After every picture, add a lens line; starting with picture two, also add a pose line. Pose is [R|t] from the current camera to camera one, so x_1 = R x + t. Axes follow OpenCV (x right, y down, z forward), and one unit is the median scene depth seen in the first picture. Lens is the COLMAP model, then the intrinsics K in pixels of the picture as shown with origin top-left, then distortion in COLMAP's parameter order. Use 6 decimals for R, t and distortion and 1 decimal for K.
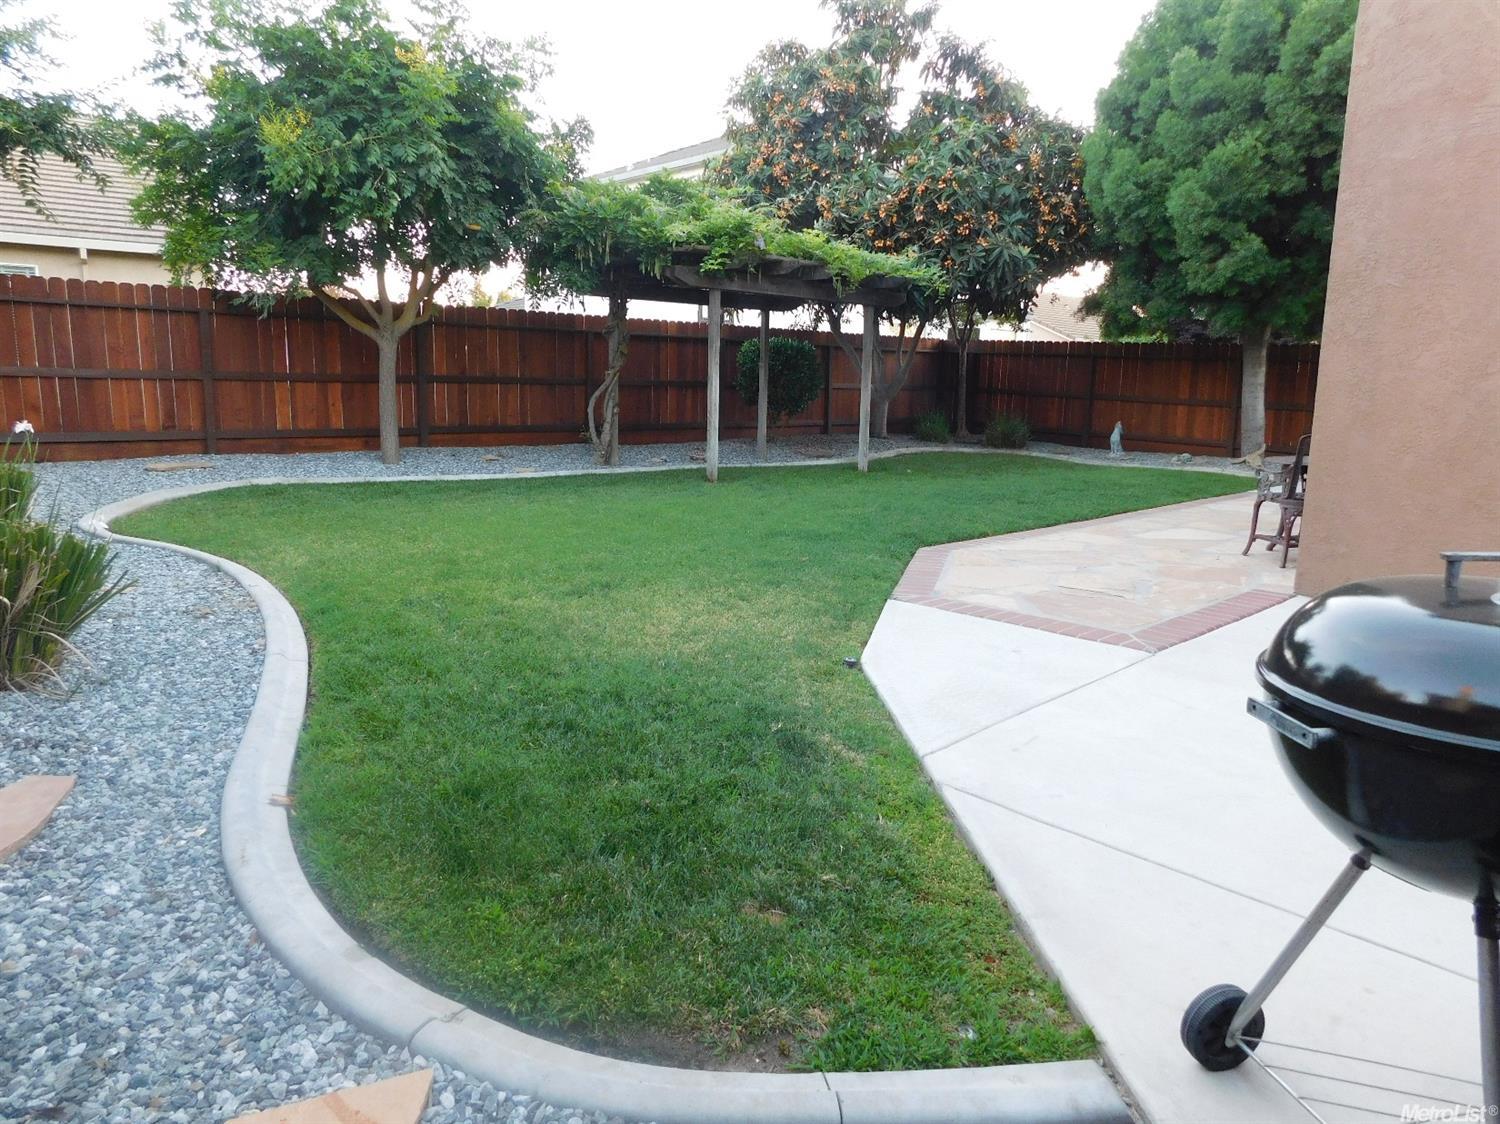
lens RADIAL K [[992.2, 0, 754.0], [0, 992.2, 562.7], [0, 0, 1]] dist [-0.045766, 0.042062]
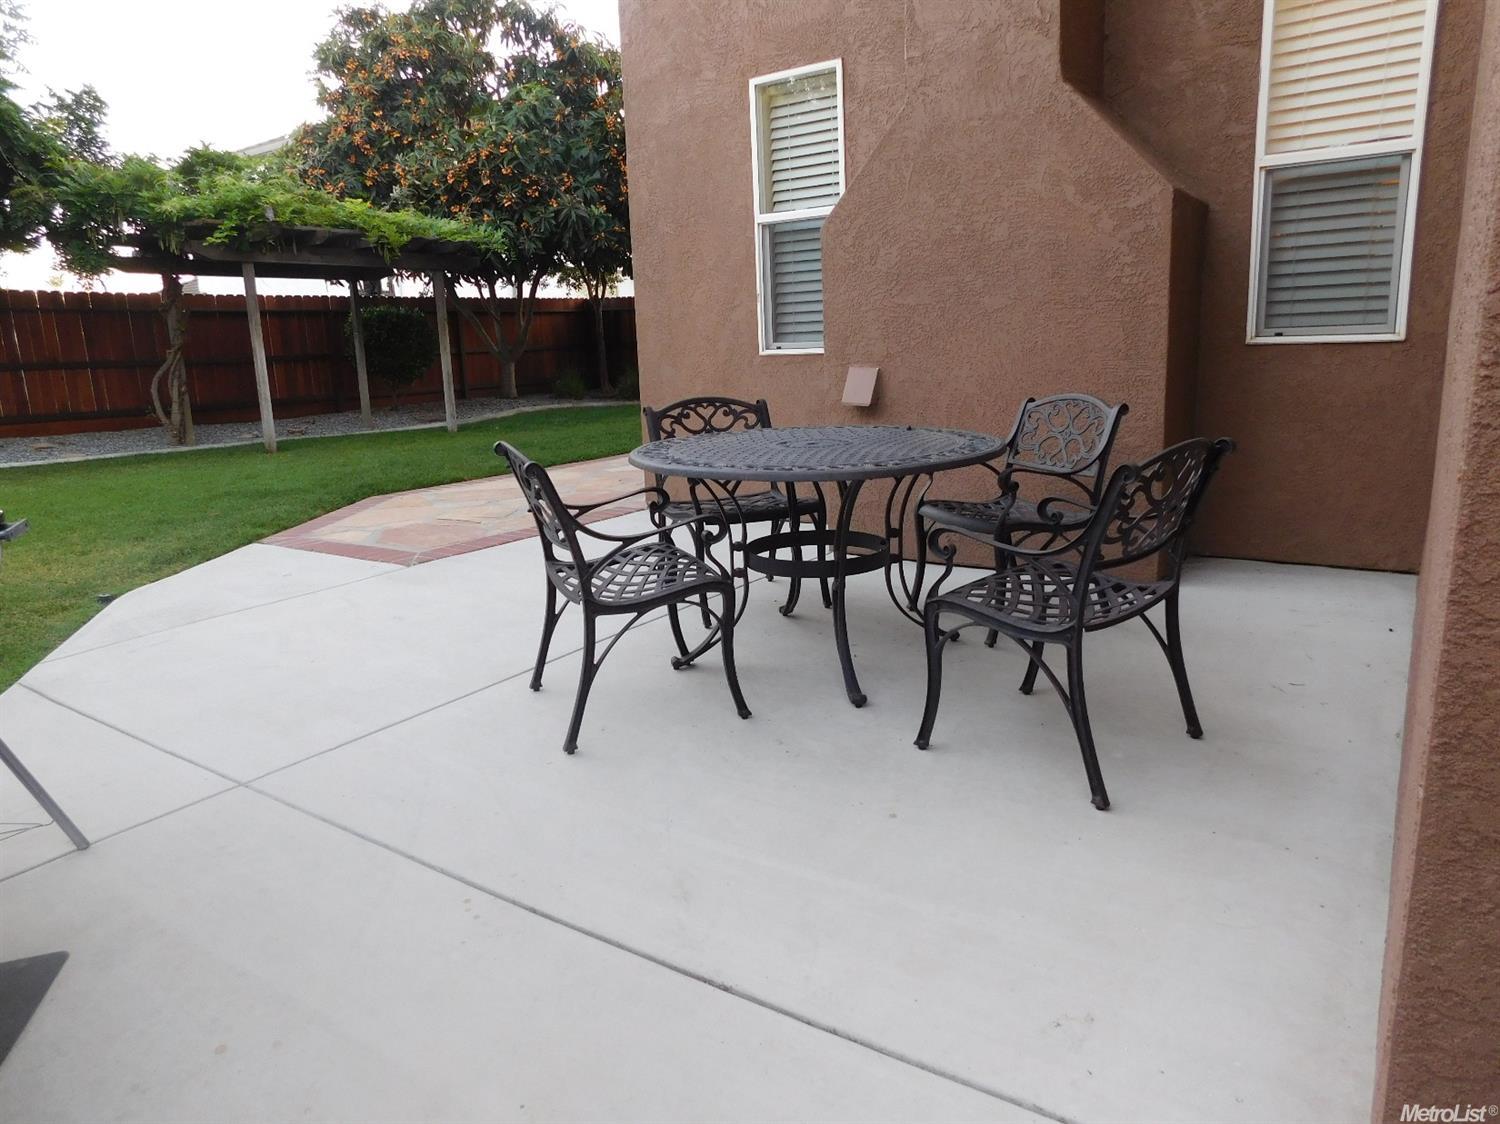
lens RADIAL K [[992.2, 0, 755.1], [0, 992.2, 566.2], [0, 0, 1]] dist [-0.045766, 0.042062]
pose [[0.978356, -0.097719, 0.182404, 0.214344], [0.090495, 0.994762, 0.047533, 0.026944], [-0.186093, -0.029998, 0.982074, -0.077325]]
